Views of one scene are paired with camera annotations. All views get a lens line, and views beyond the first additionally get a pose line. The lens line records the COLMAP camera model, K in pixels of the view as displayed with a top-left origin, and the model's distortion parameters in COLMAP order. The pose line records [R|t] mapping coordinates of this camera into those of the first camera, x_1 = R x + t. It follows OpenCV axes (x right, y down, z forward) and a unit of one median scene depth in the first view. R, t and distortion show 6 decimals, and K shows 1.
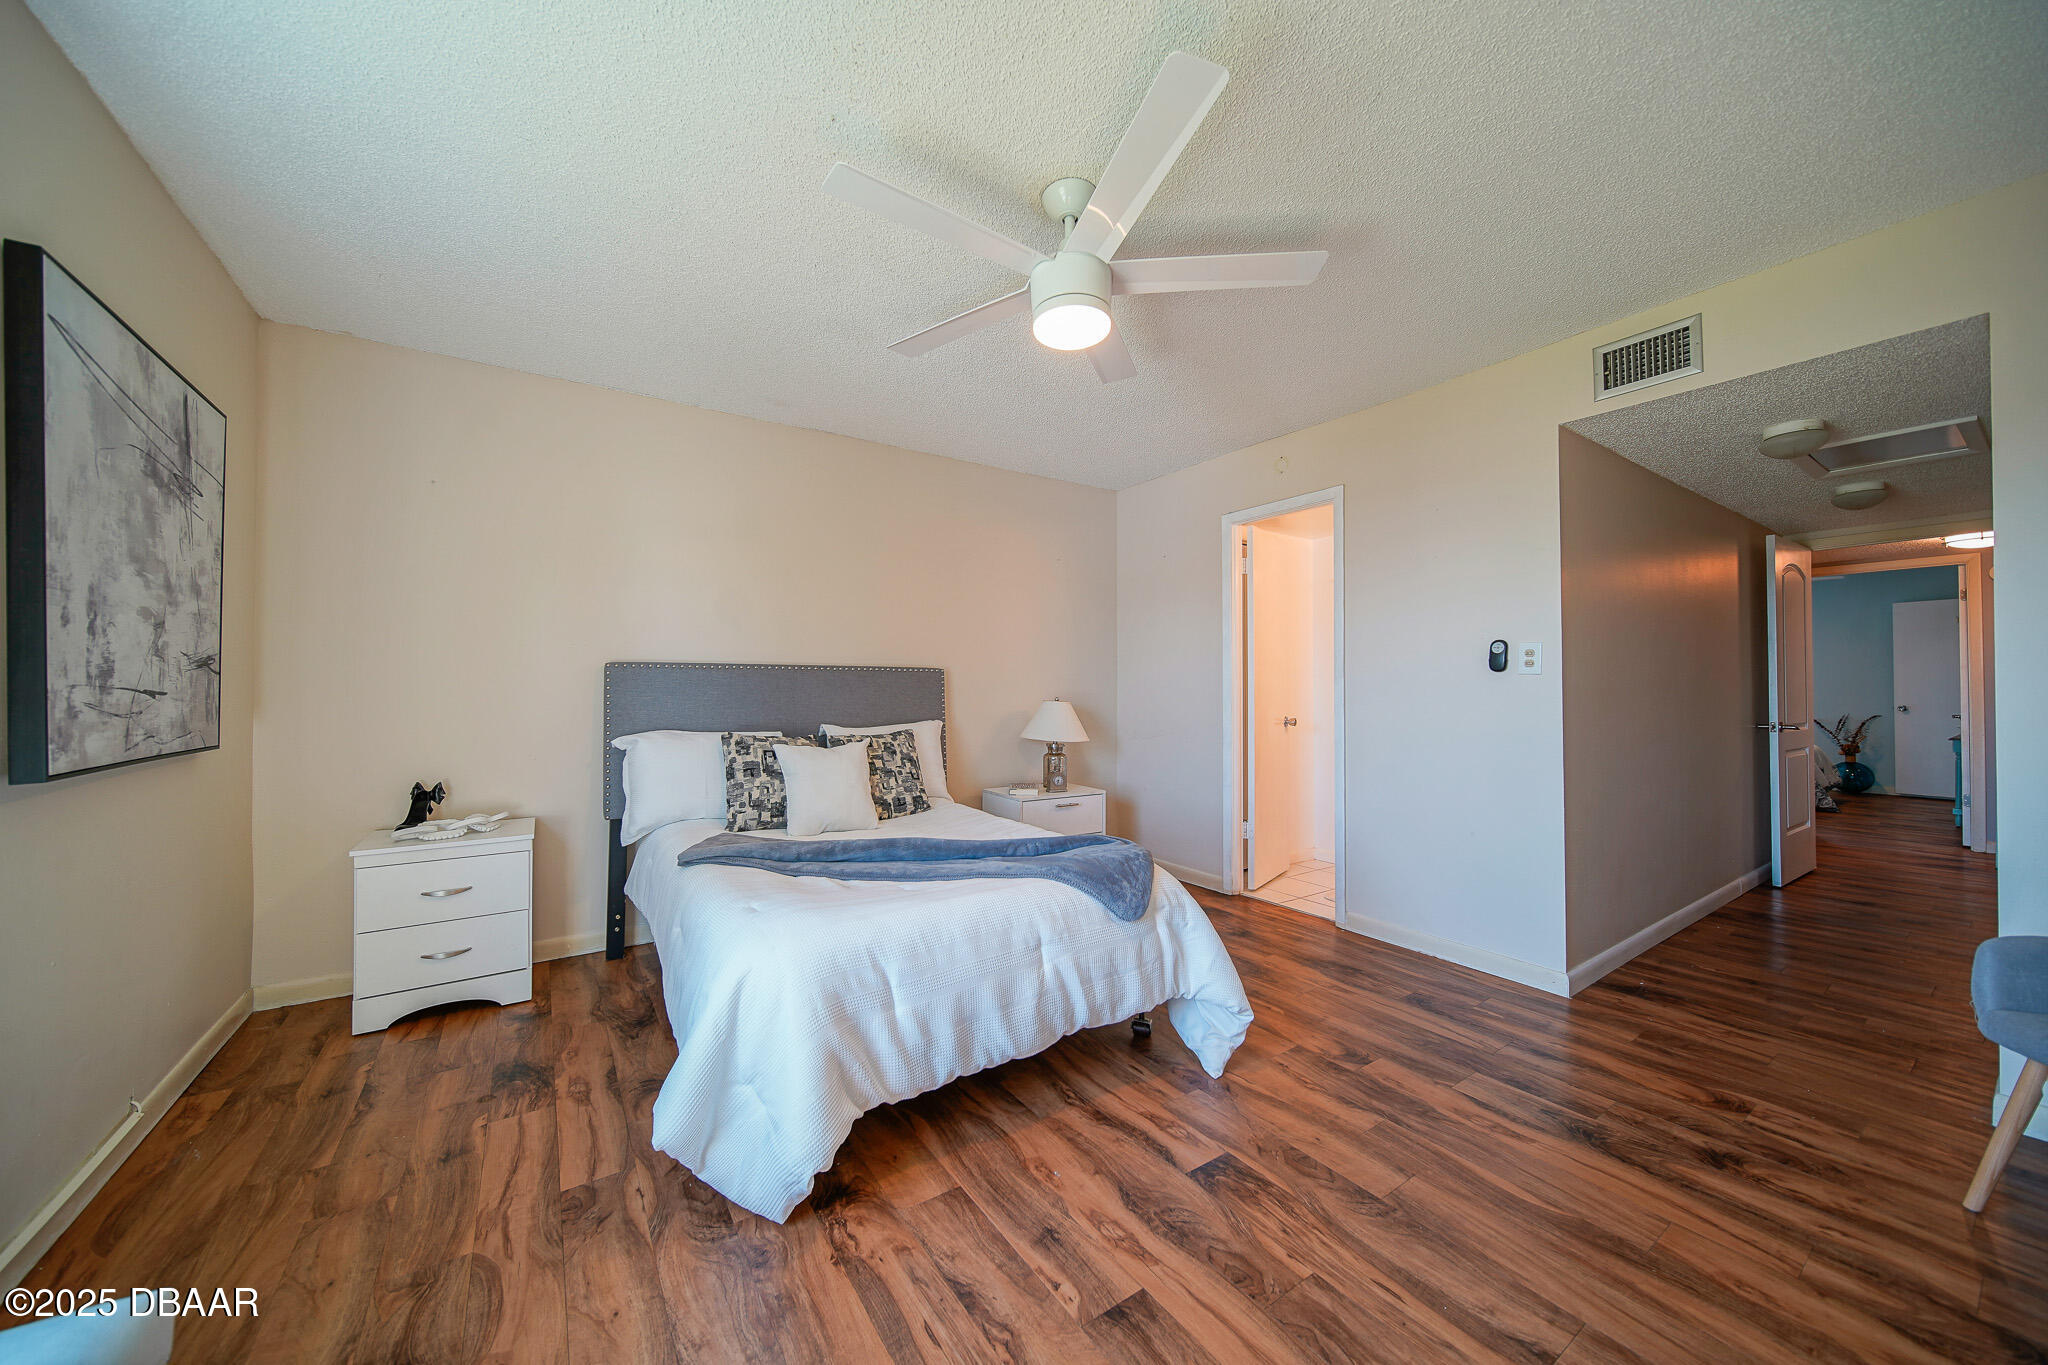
lens RADIAL K [[718.8, 0, 1020.4], [0, 718.8, 681.8], [0, 0, 1]] dist [-0.000128, -0.000847]
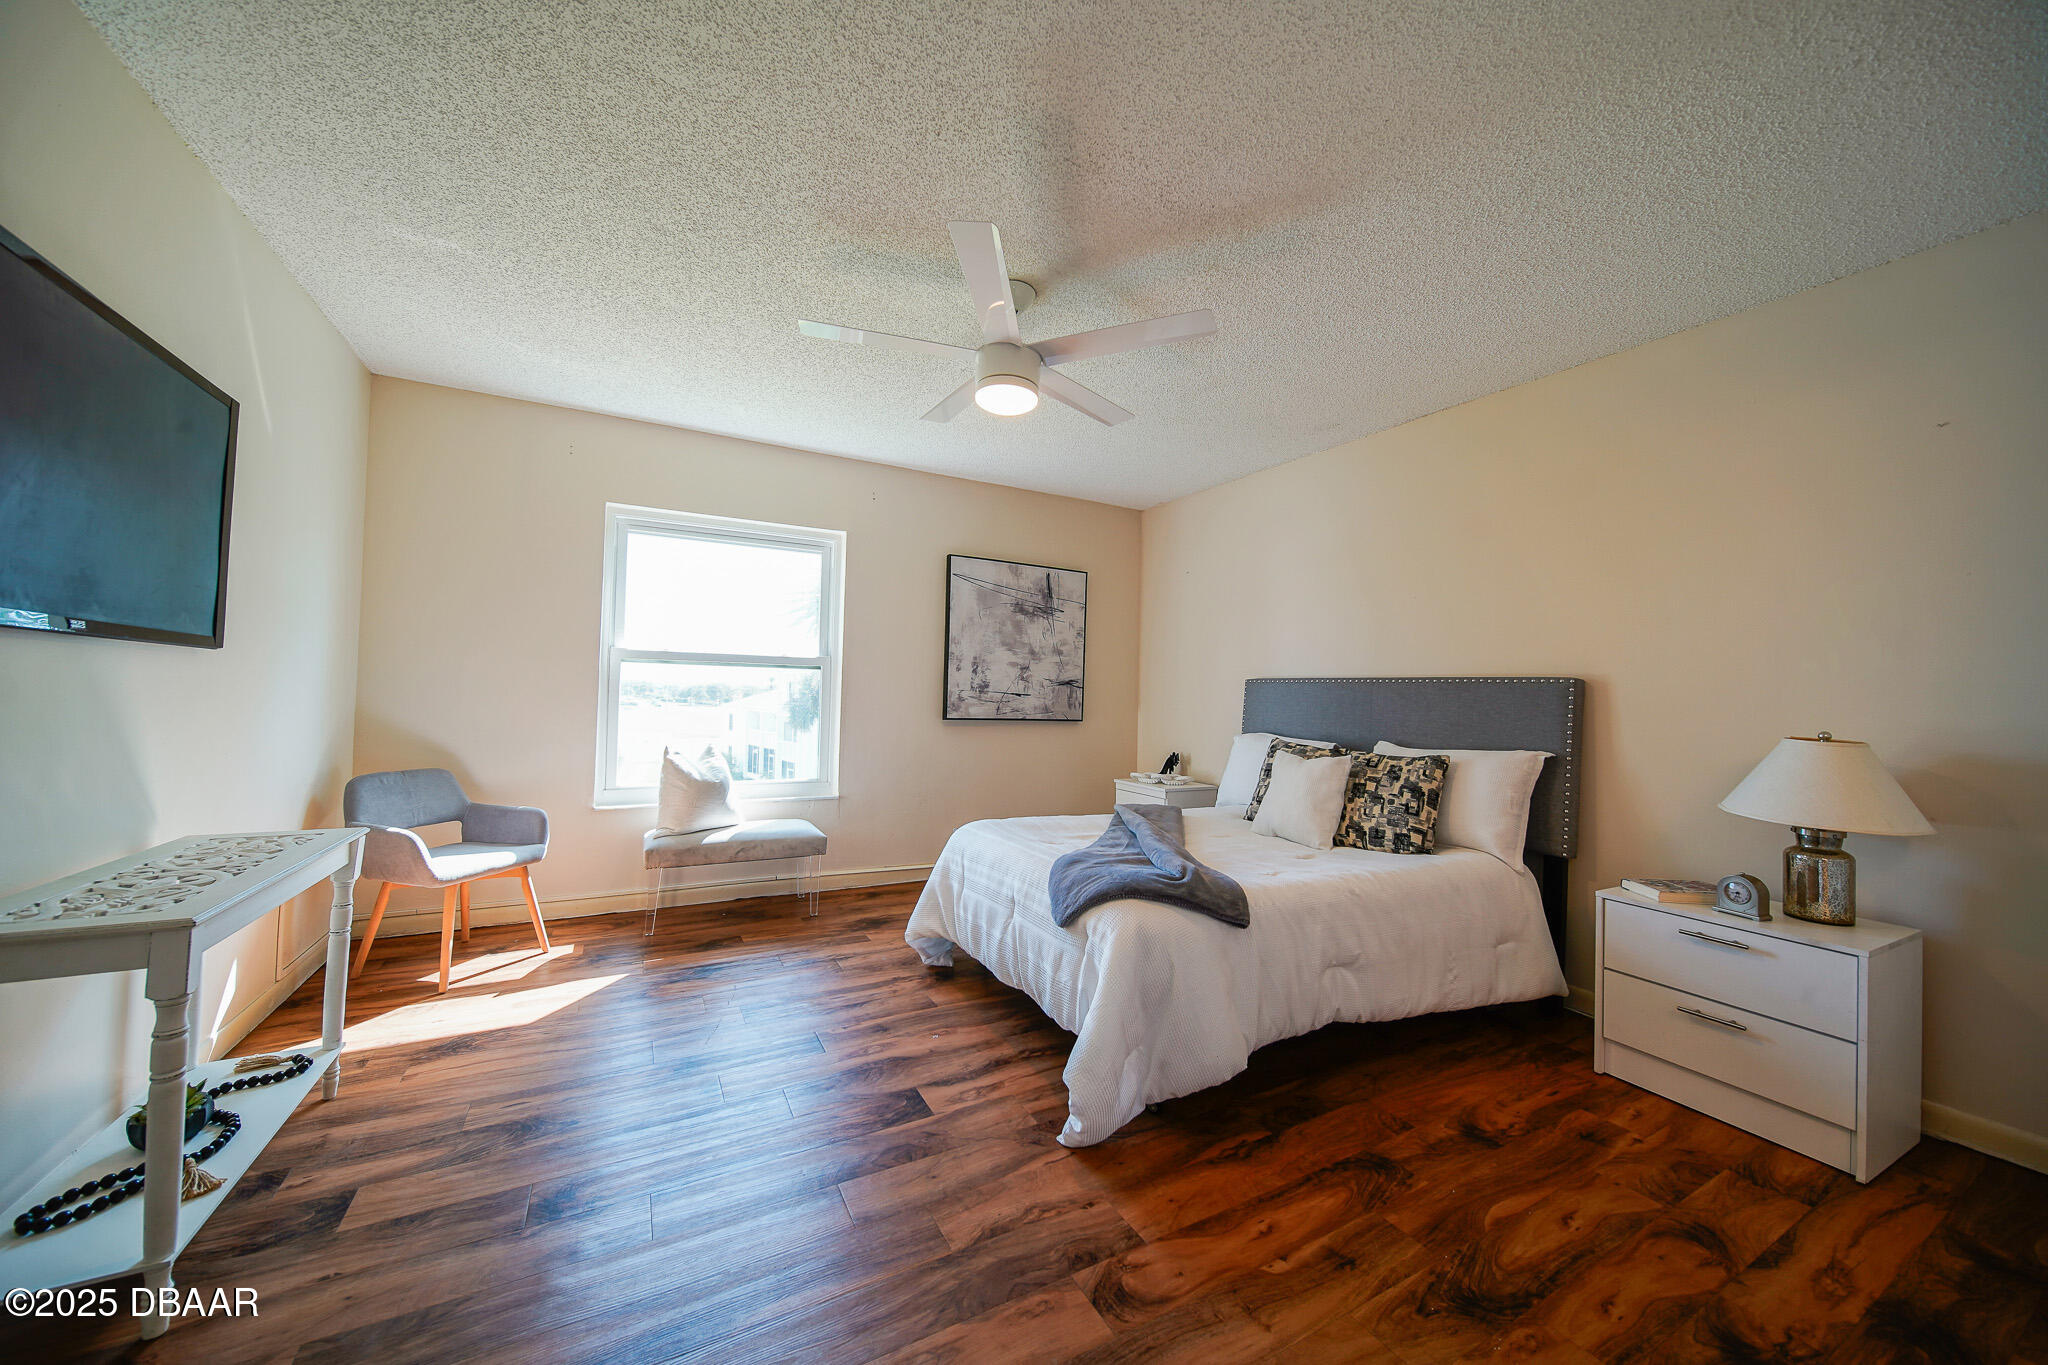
lens RADIAL K [[718.8, 0, 1016.4], [0, 718.8, 678.7], [0, 0, 1]] dist [-0.000128, -0.000847]
pose [[-0.095780, -0.019458, -0.995212, 1.302529], [-0.015691, 0.999714, -0.018036, 0.005618], [0.995279, 0.013889, -0.096058, 1.150884]]
